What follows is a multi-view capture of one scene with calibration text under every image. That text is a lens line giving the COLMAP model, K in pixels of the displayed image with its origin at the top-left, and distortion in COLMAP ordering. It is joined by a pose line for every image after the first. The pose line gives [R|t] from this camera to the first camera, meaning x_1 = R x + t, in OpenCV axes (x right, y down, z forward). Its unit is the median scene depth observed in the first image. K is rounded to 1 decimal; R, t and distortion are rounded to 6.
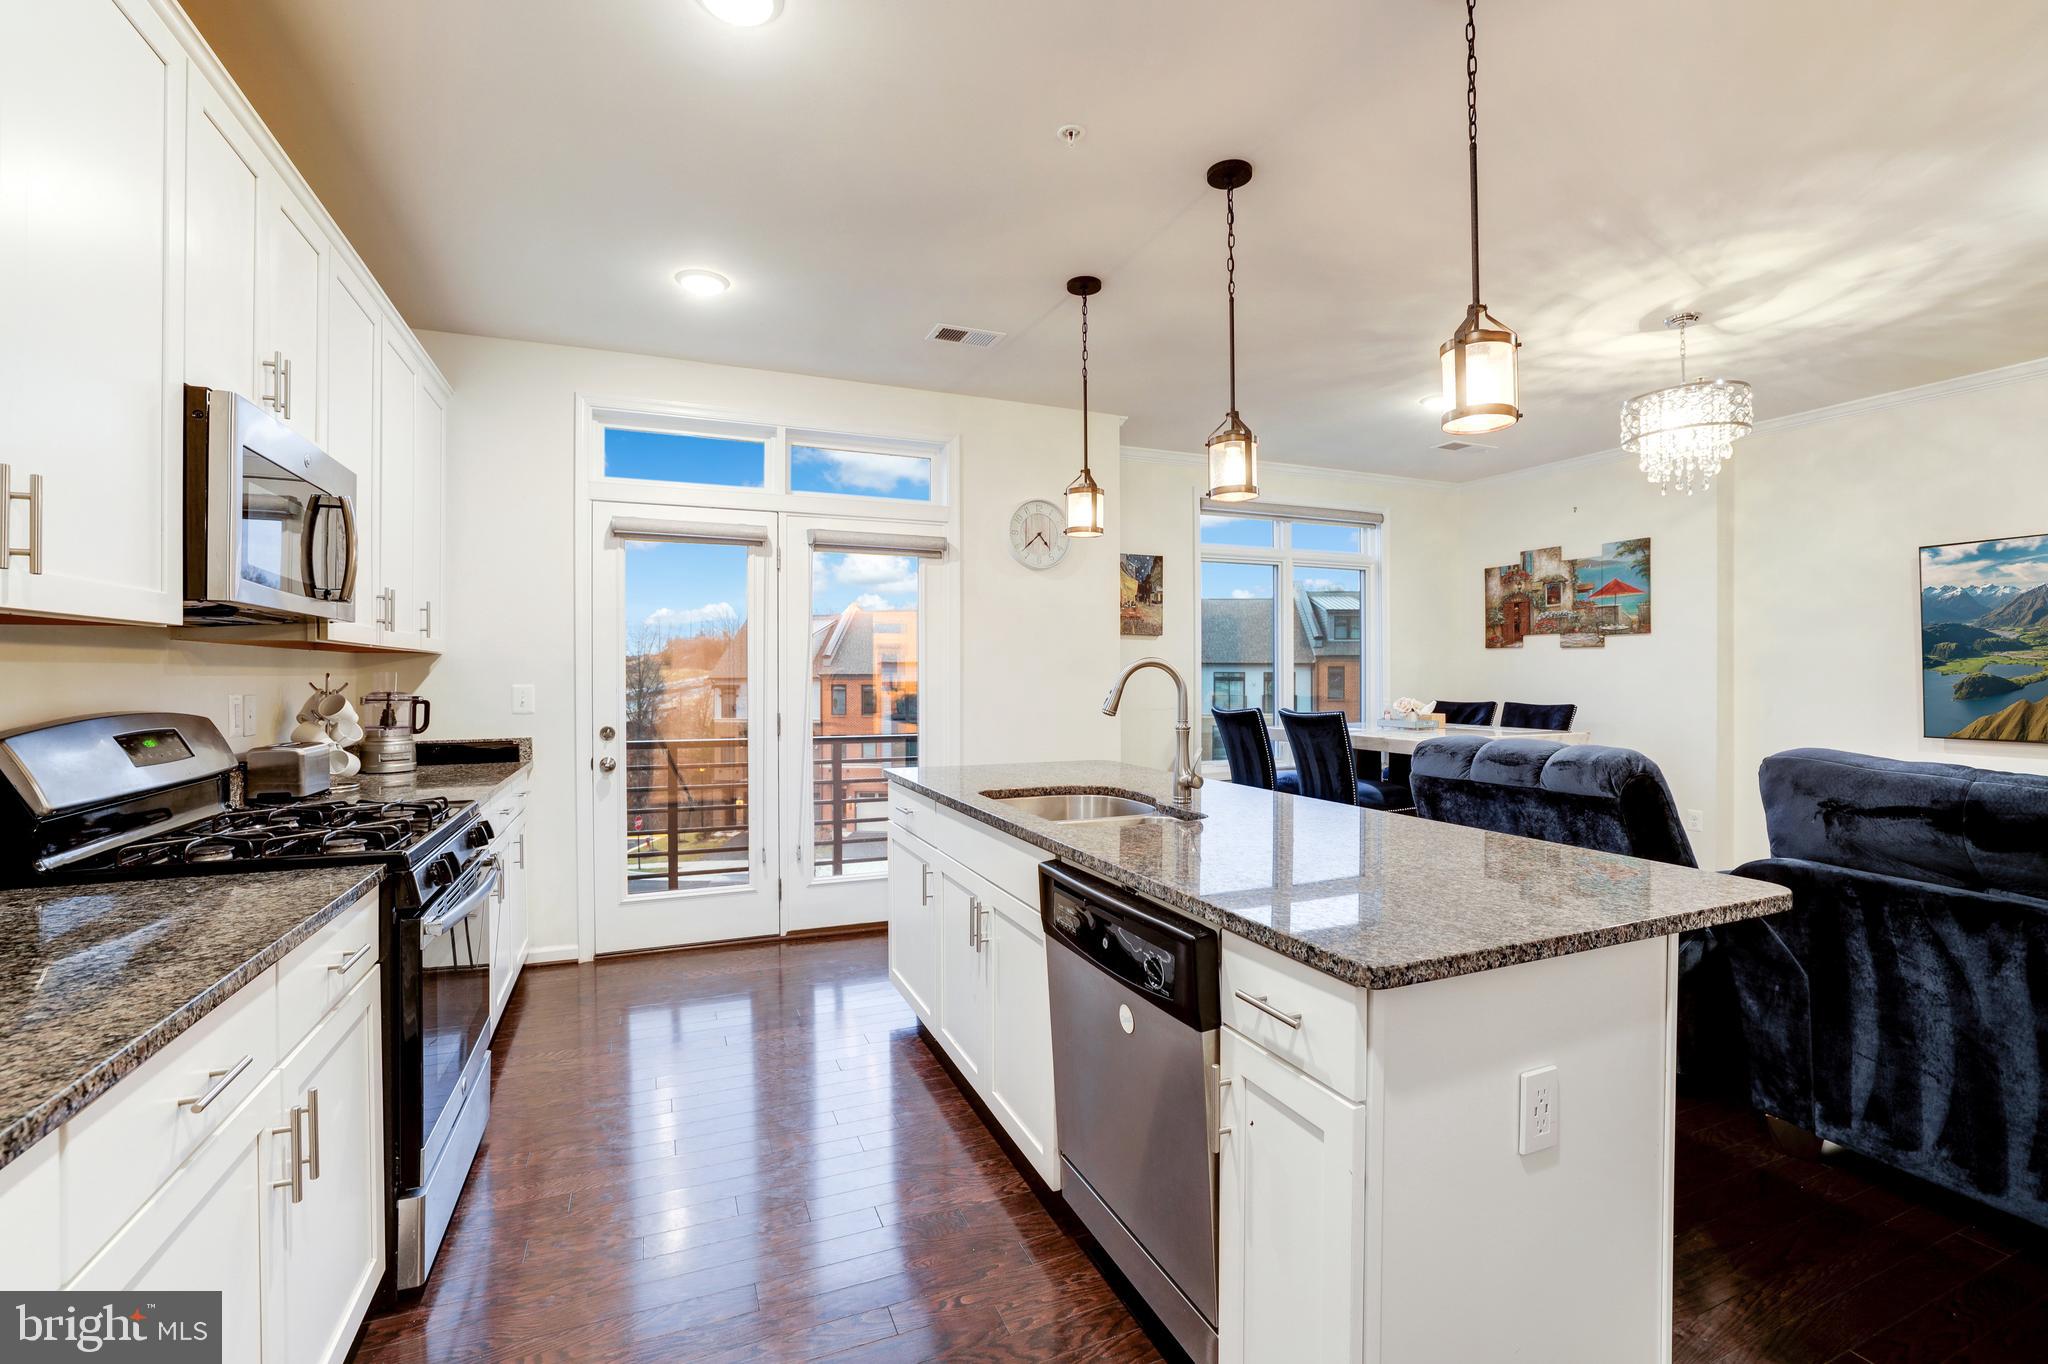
lens RADIAL K [[885.2, 0, 1024.3], [0, 885.2, 670.3], [0, 0, 1]] dist [-0.047639, 0.015384]
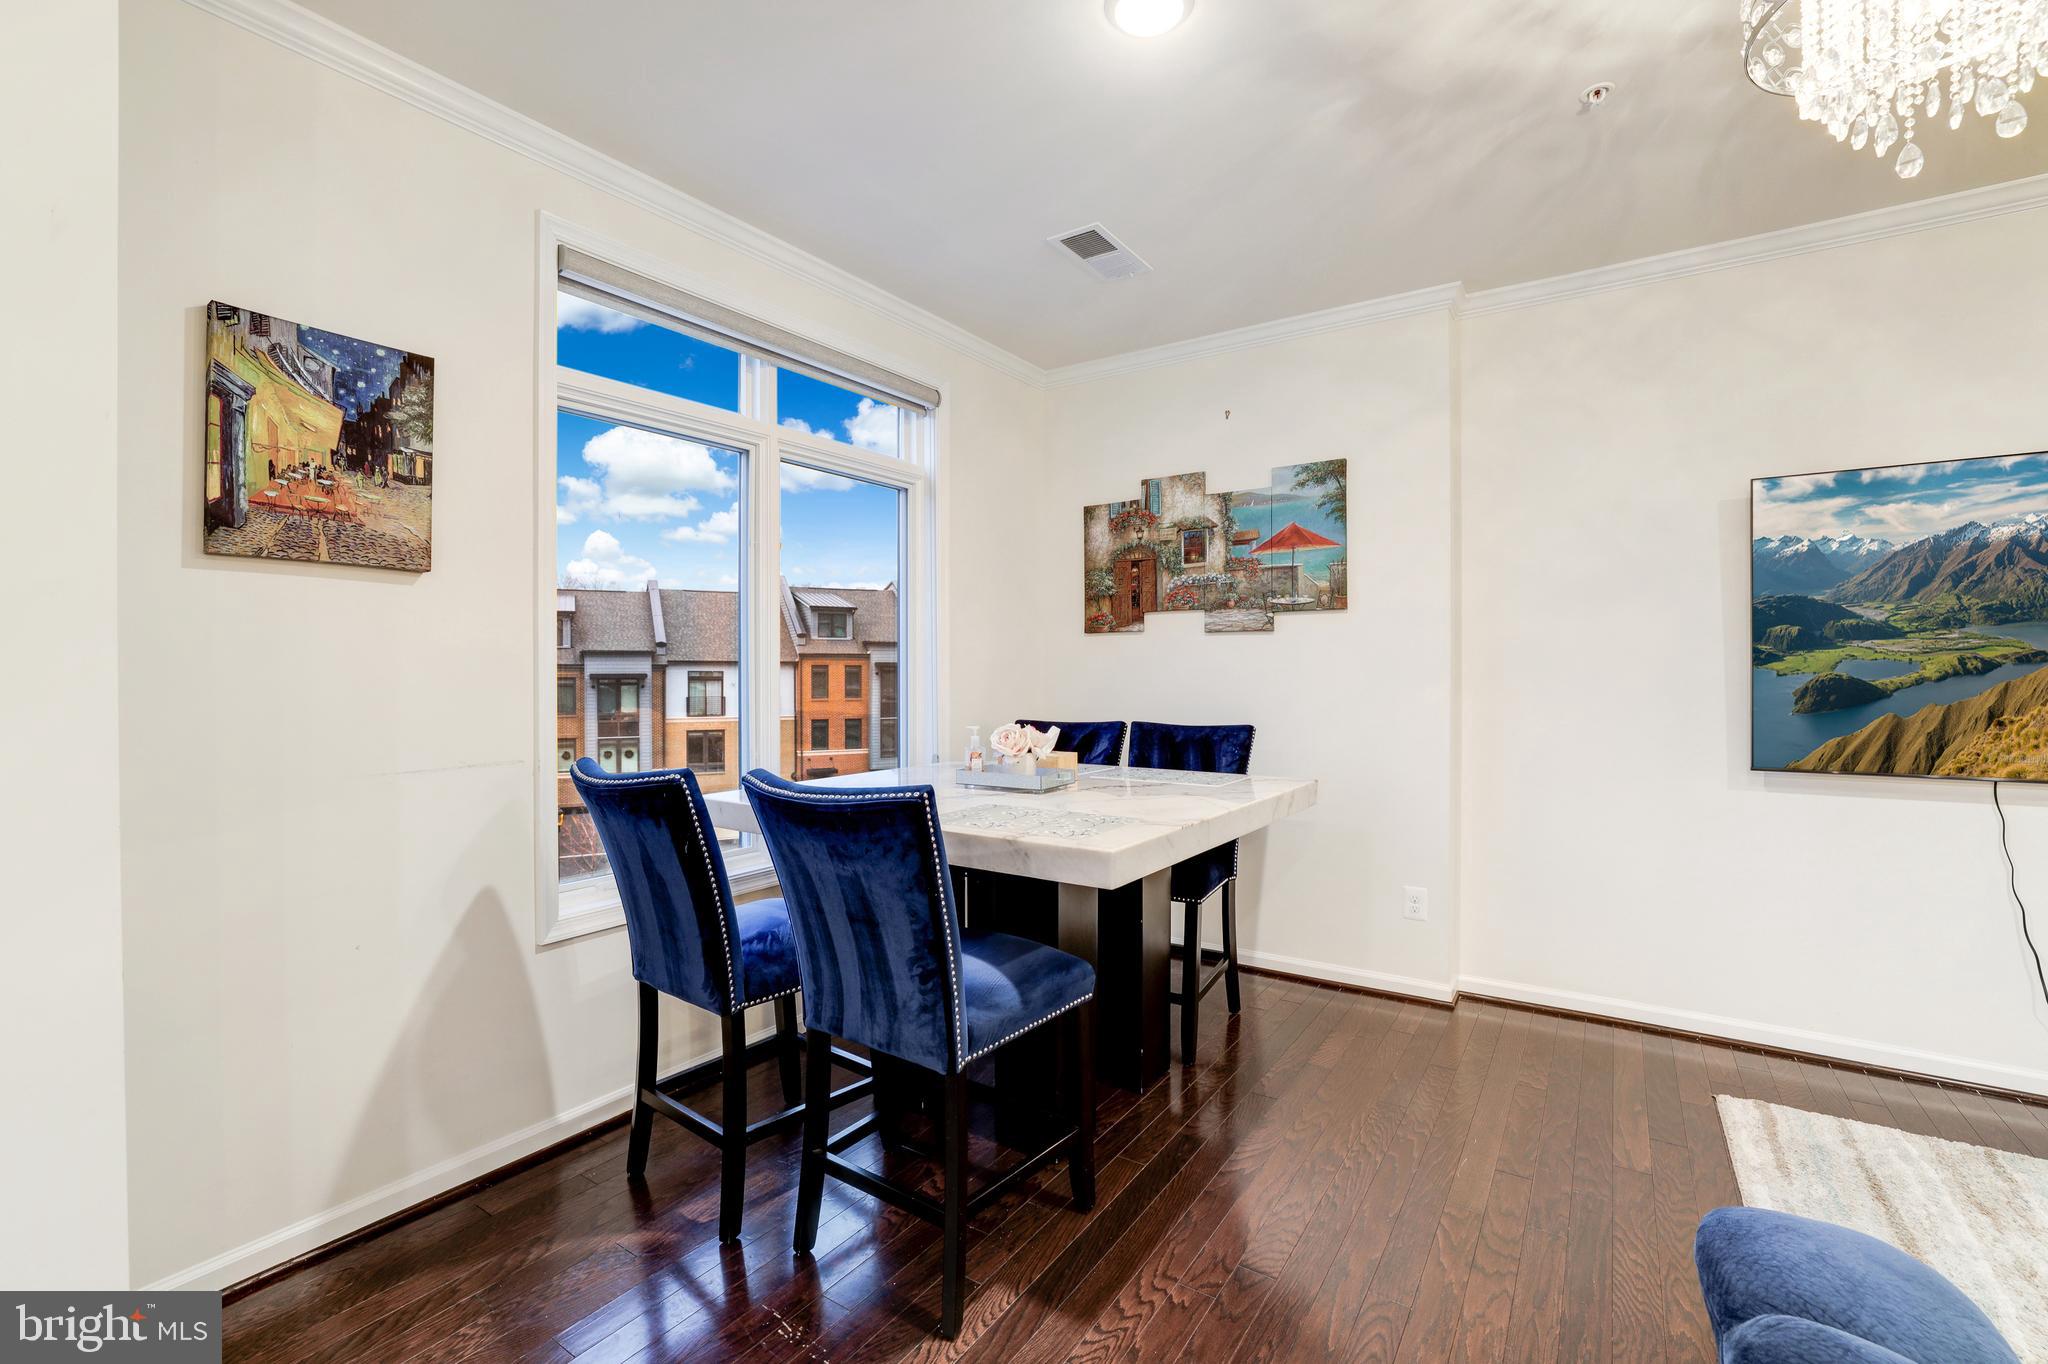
lens RADIAL K [[885.2, 0, 1027.2], [0, 885.2, 670.2], [0, 0, 1]] dist [-0.047639, 0.015384]
pose [[0.839368, -0.000754, 0.543564, 0.226173], [0.000274, 0.999999, 0.000964, 0.001258], [-0.543564, -0.000660, 0.839367, 0.753887]]
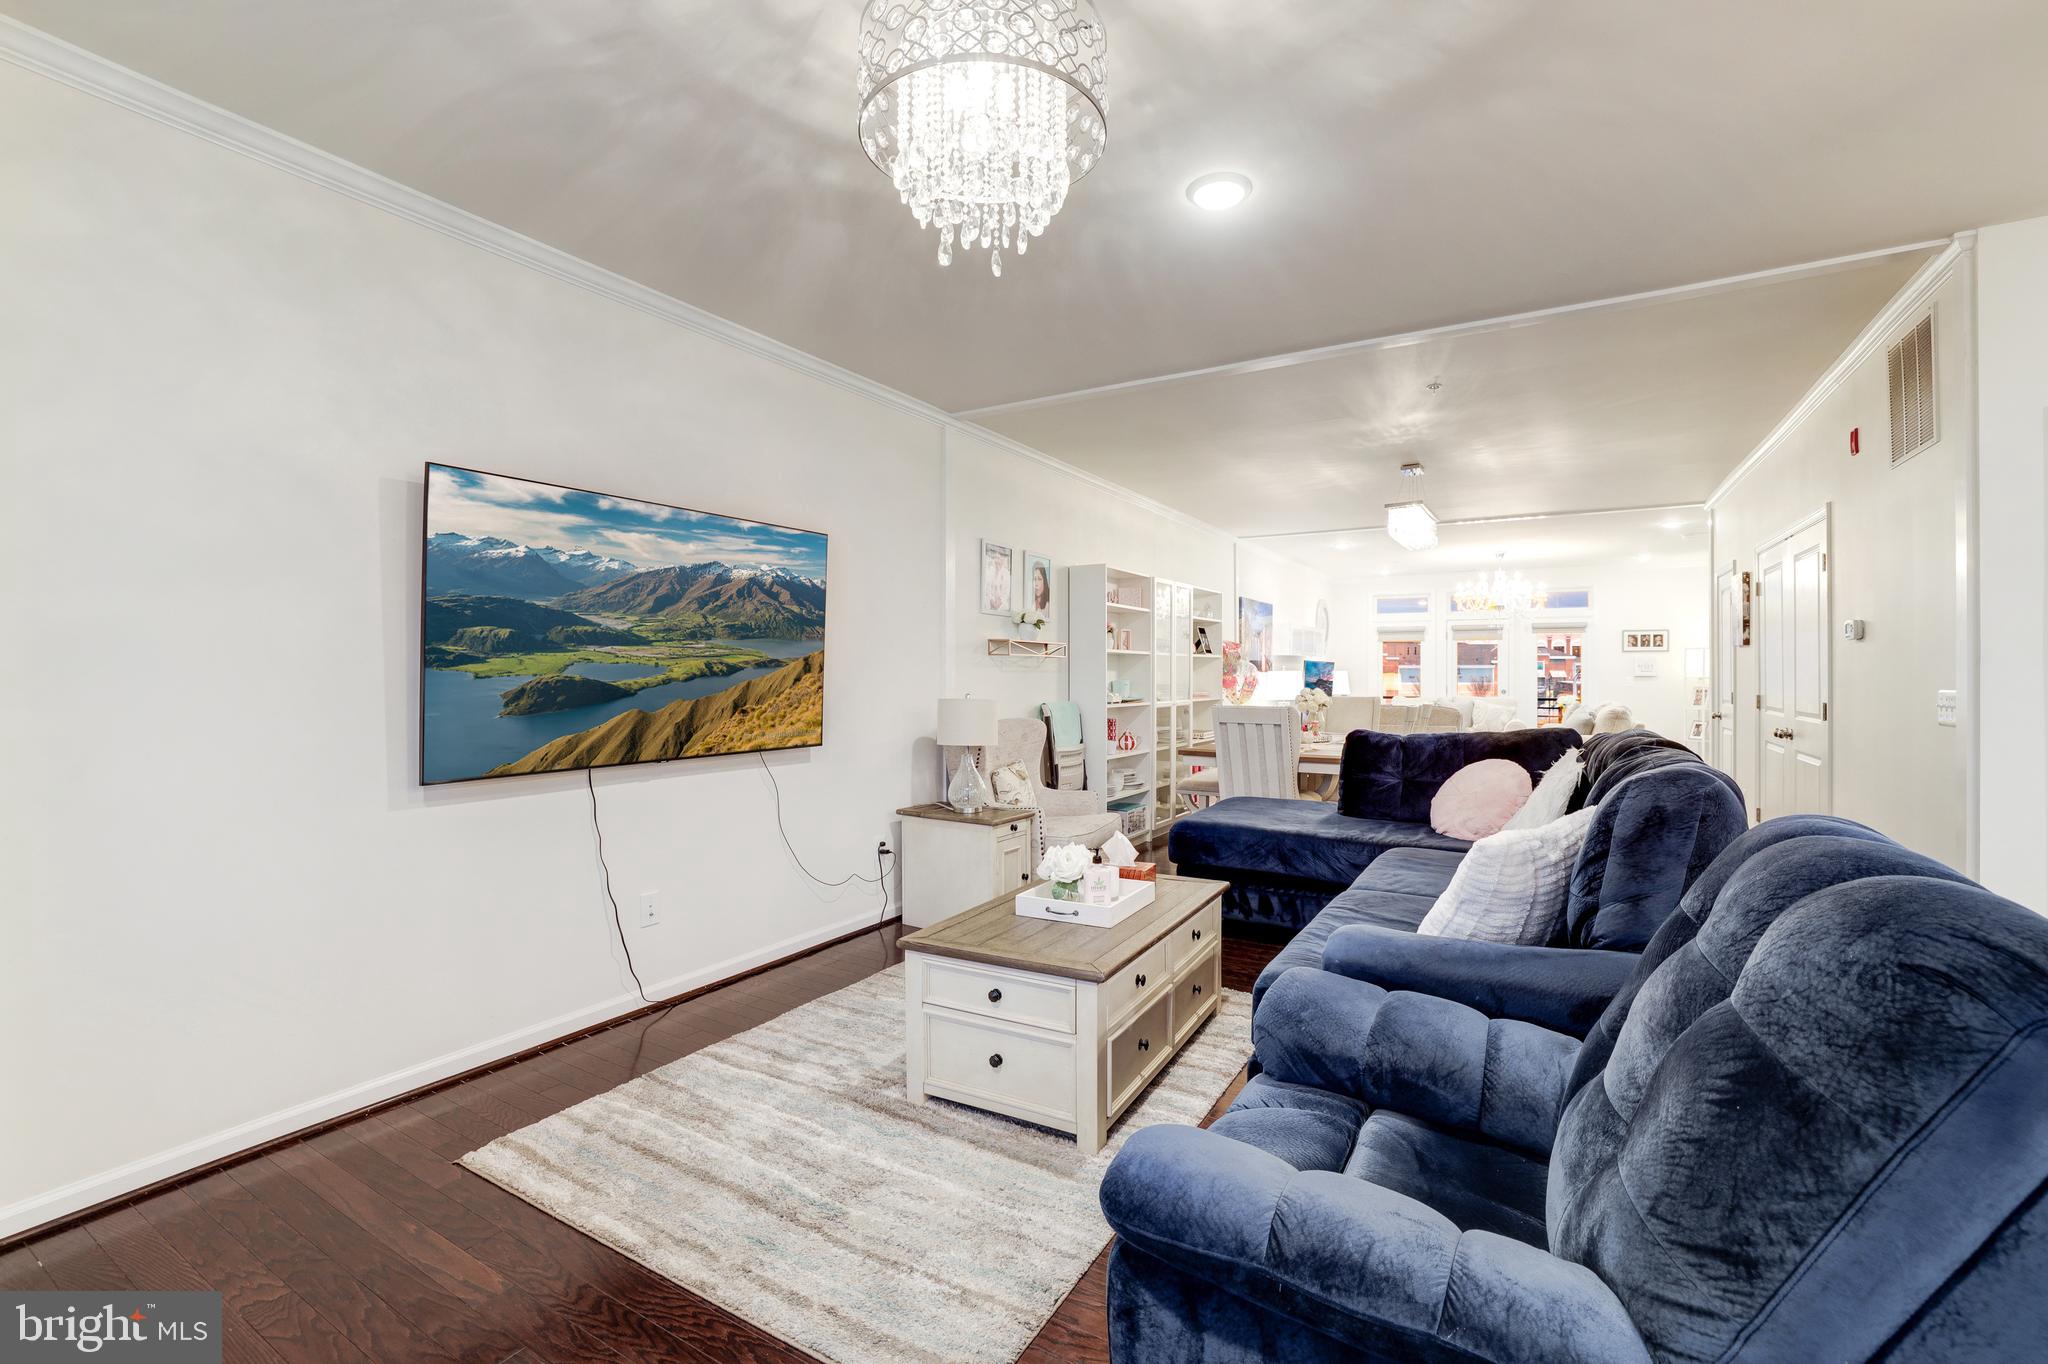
lens RADIAL K [[885.2, 0, 1022.1], [0, 885.2, 676.4], [0, 0, 1]] dist [-0.047639, 0.015384]
pose [[-0.585654, -0.001416, 0.810560, 0.325568], [-0.001253, 0.999999, 0.000842, 0.002234], [-0.810560, -0.000522, -0.585655, 1.025272]]
